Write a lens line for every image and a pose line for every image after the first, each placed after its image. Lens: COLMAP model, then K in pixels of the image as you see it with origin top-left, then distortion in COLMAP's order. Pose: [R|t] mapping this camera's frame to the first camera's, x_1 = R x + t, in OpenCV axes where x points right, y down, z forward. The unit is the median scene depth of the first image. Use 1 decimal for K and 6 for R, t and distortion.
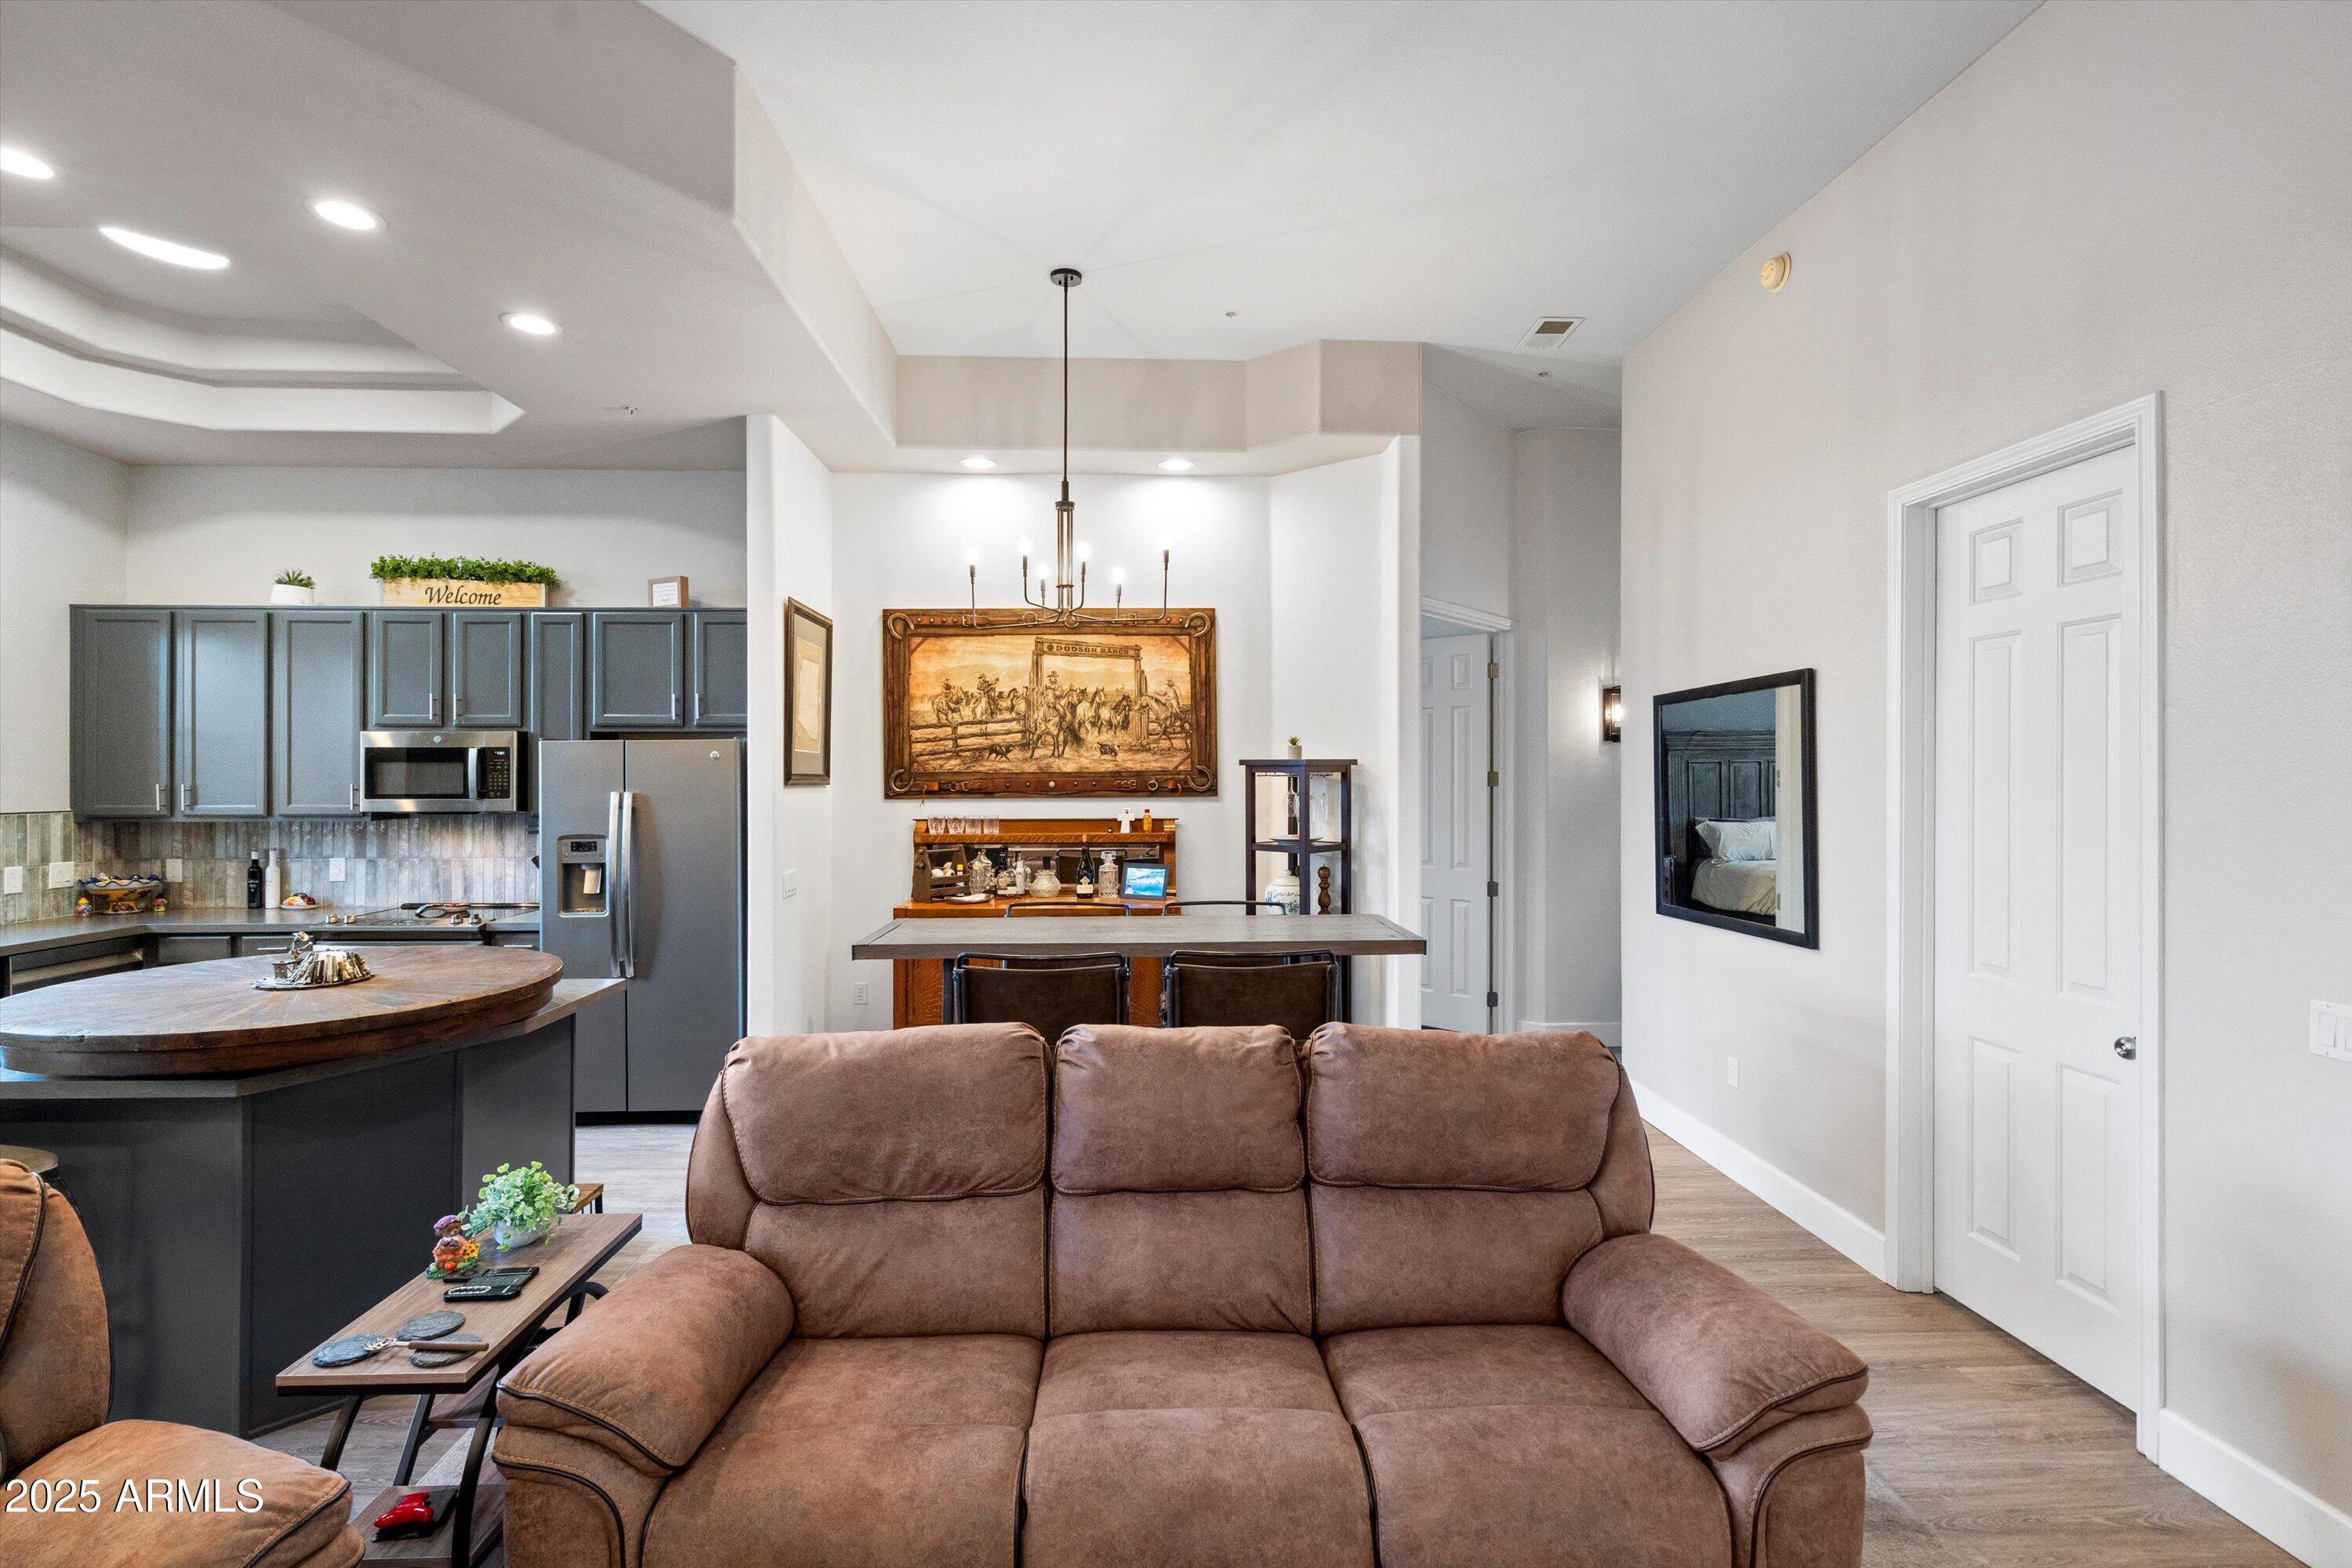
lens RADIAL K [[1083.8, 0, 1174.8], [0, 1083.8, 769.5], [0, 0, 1]] dist [-0.003271, 0.001031]
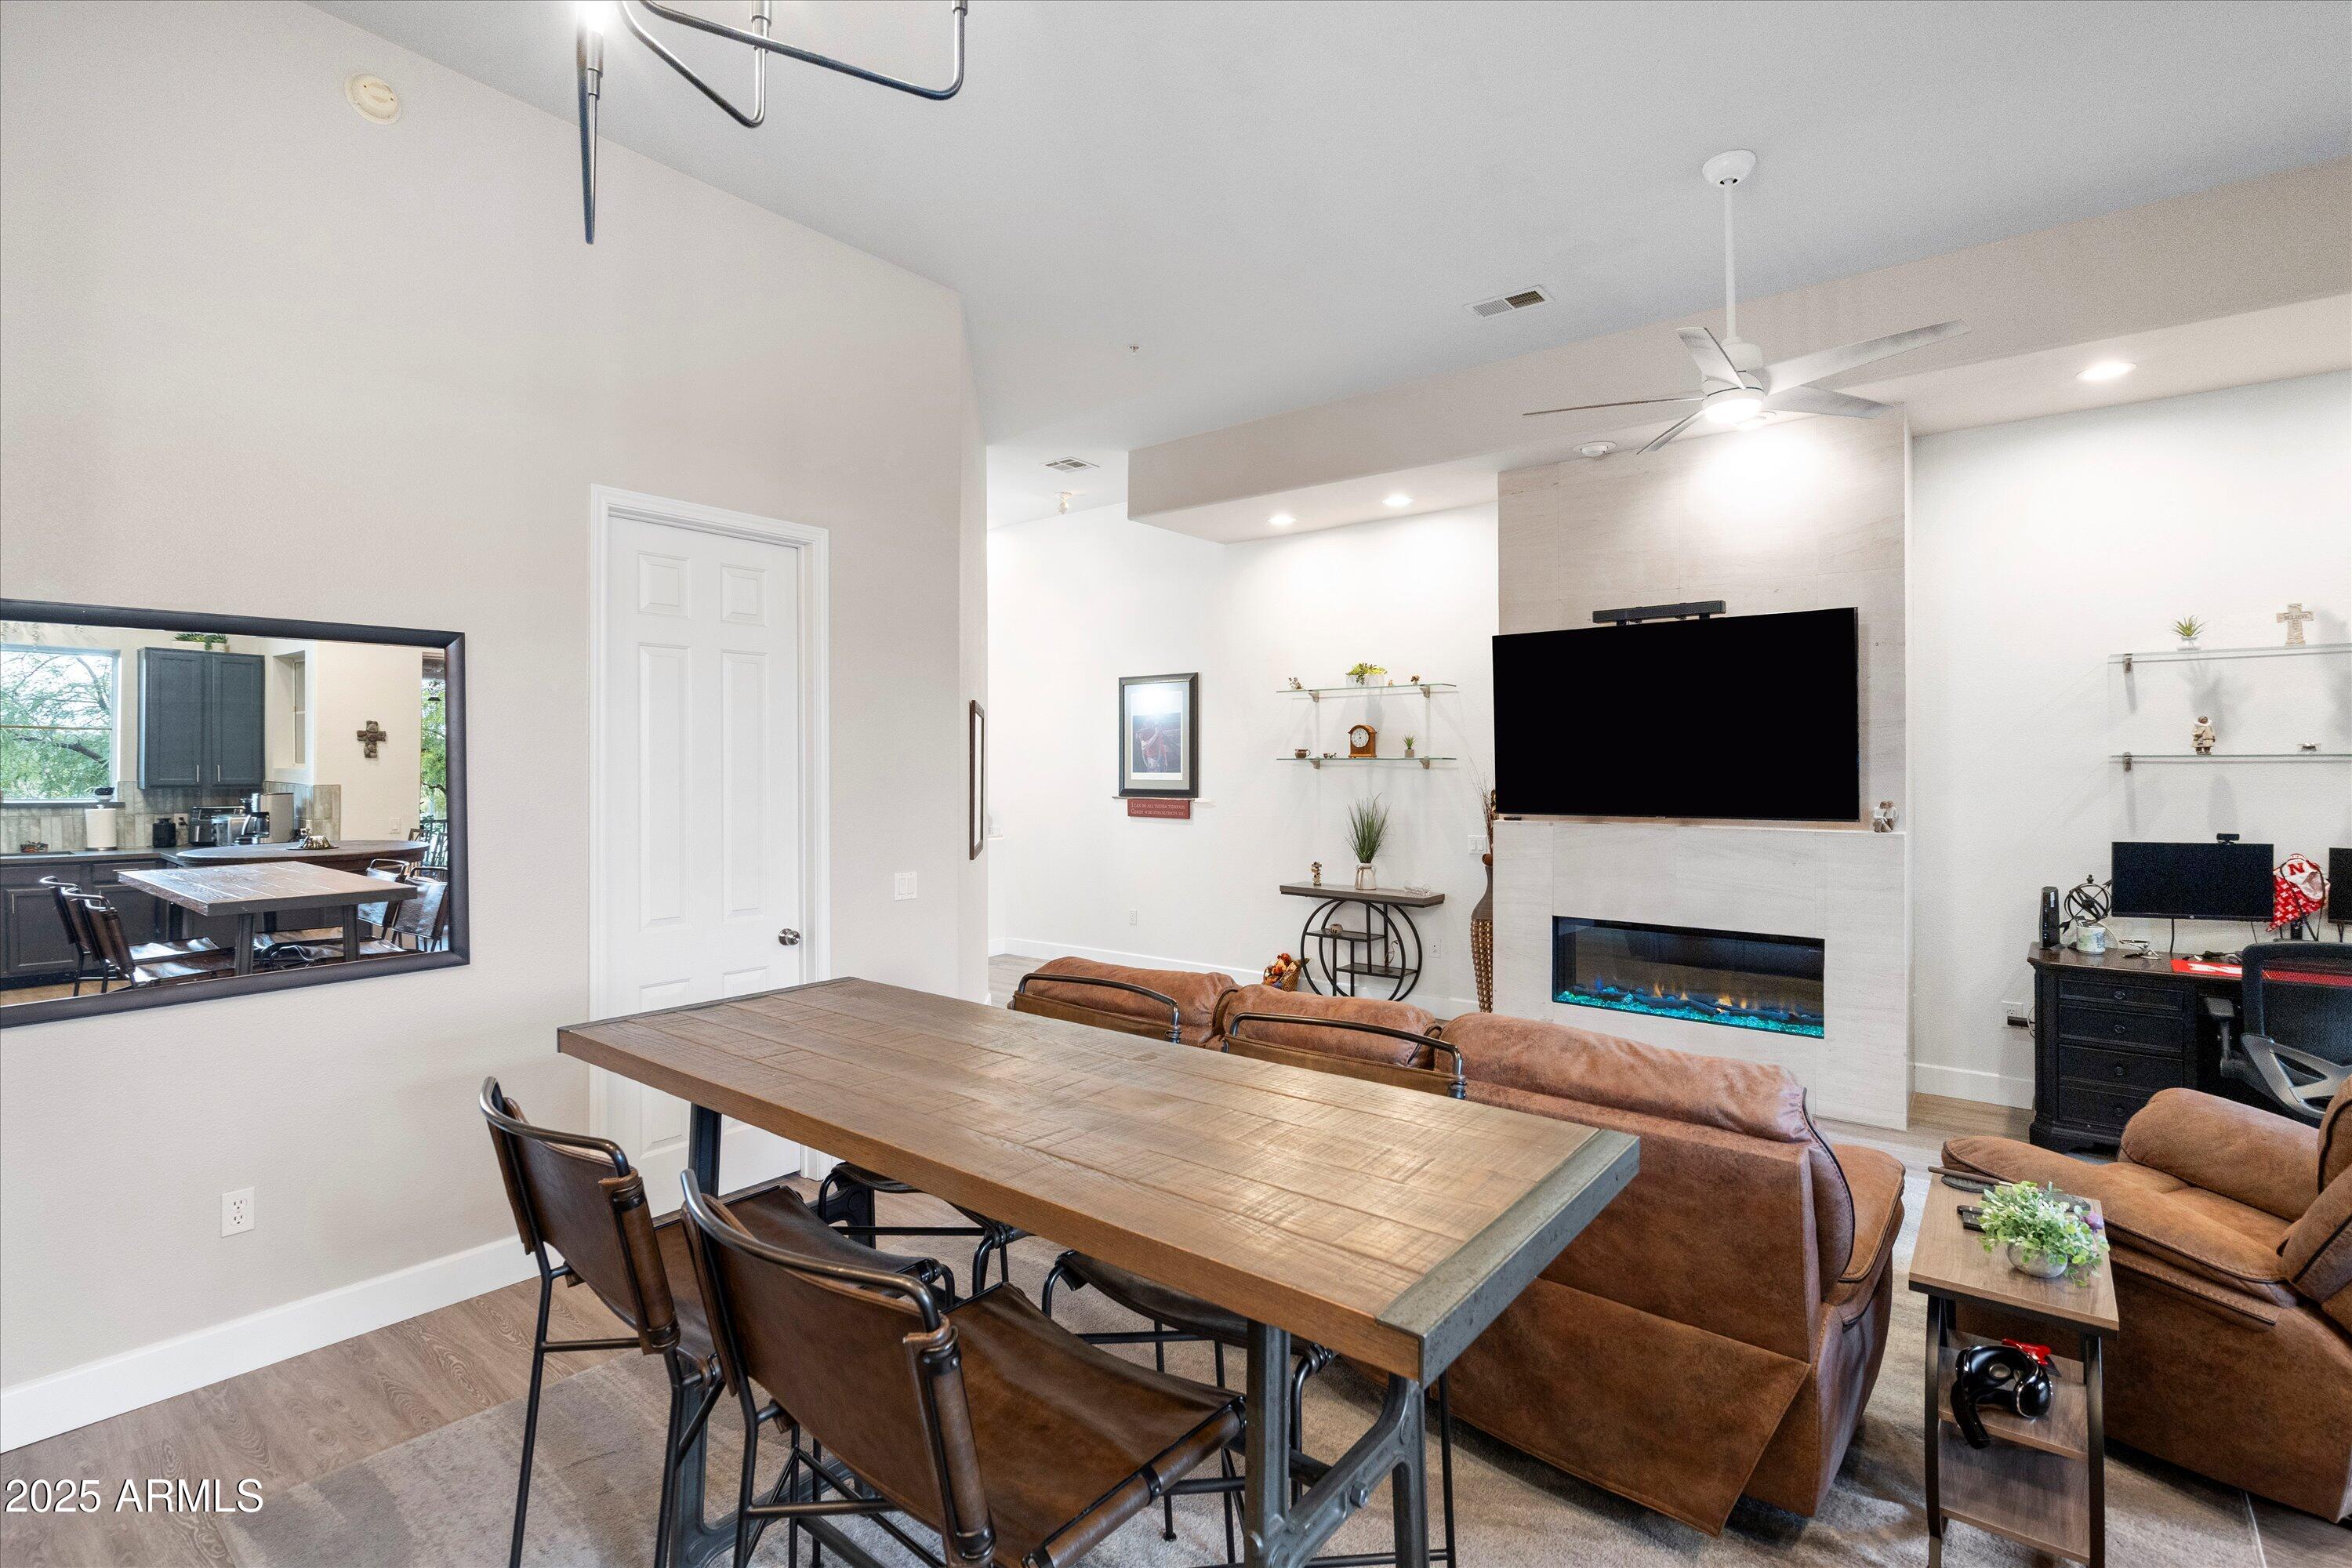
lens RADIAL K [[1083.8, 0, 1174.8], [0, 1083.8, 769.5], [0, 0, 1]] dist [-0.003271, 0.001031]
pose [[-0.758552, 0.000484, 0.651613, -0.262312], [-0.003258, 0.999984, -0.004535, 0.010329], [-0.651605, -0.005563, -0.758538, 0.869095]]
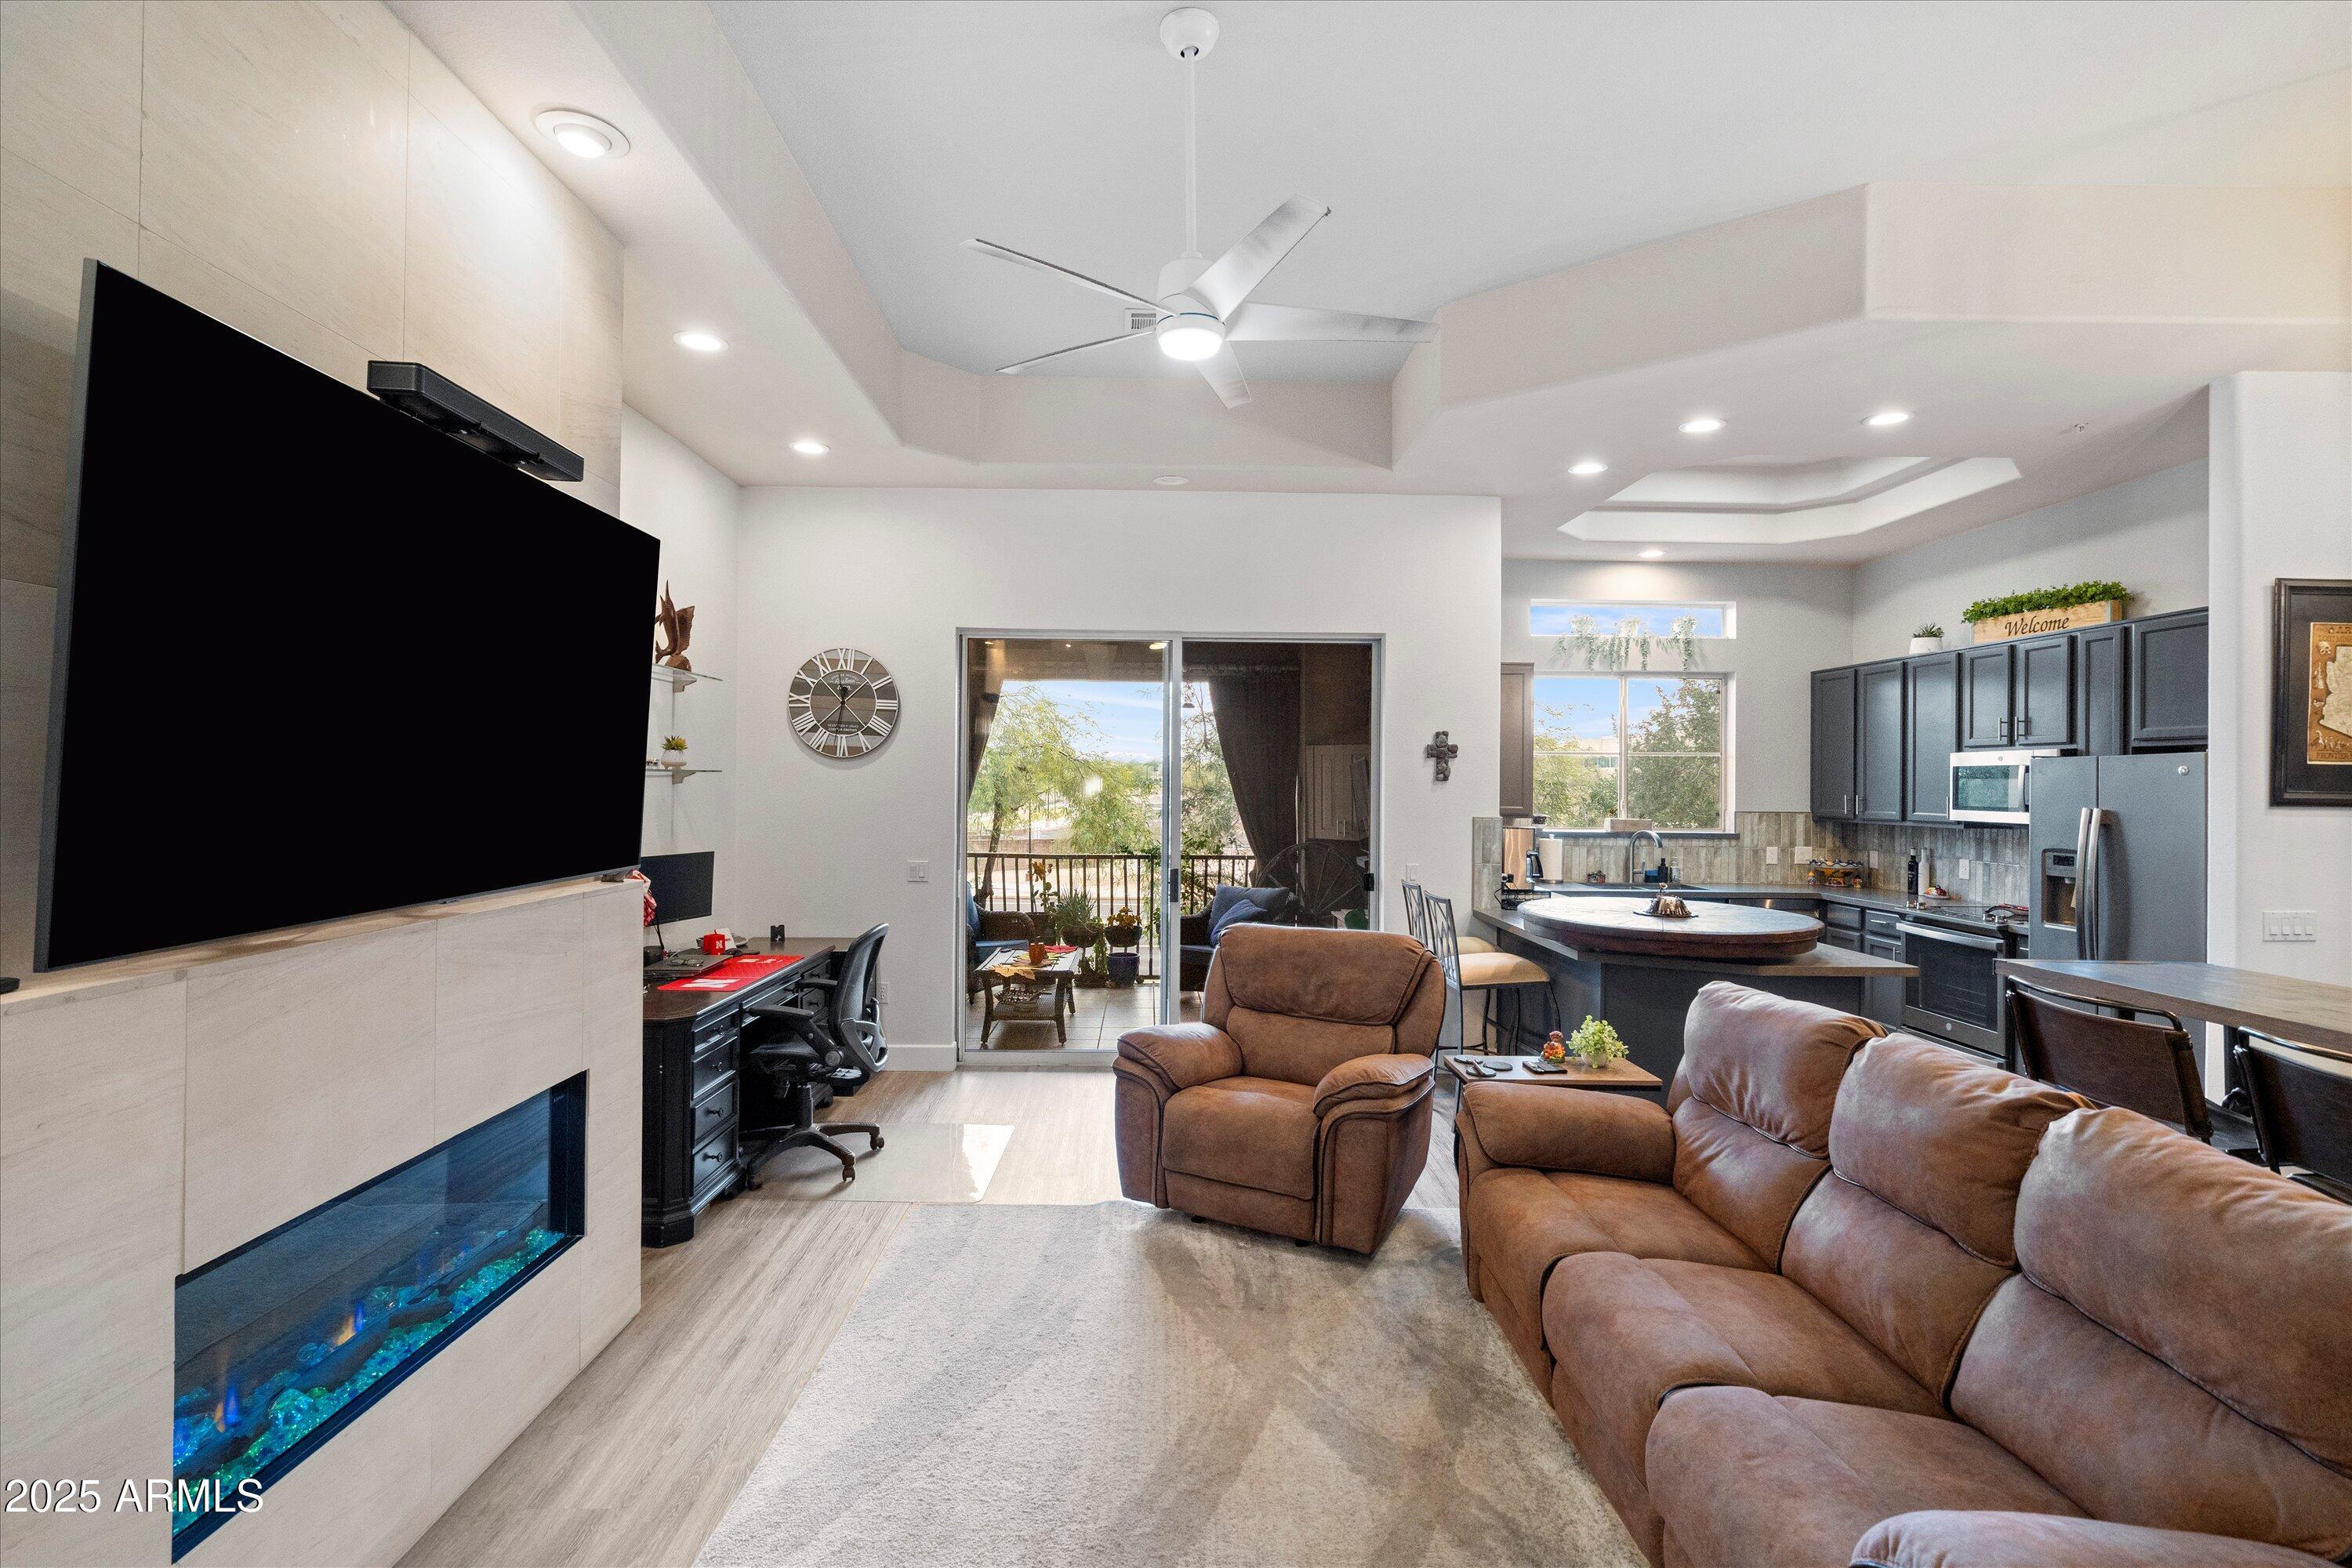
lens RADIAL K [[1070.5, 0, 1164.6], [0, 1070.5, 775.9], [0, 0, 1]] dist [0.001182, 0.000964]
pose [[-0.024503, -0.004955, -0.999687, 0.429437], [-0.005107, 0.999975, -0.004832, 0.000122], [0.999687, 0.004987, -0.024528, 0.150109]]
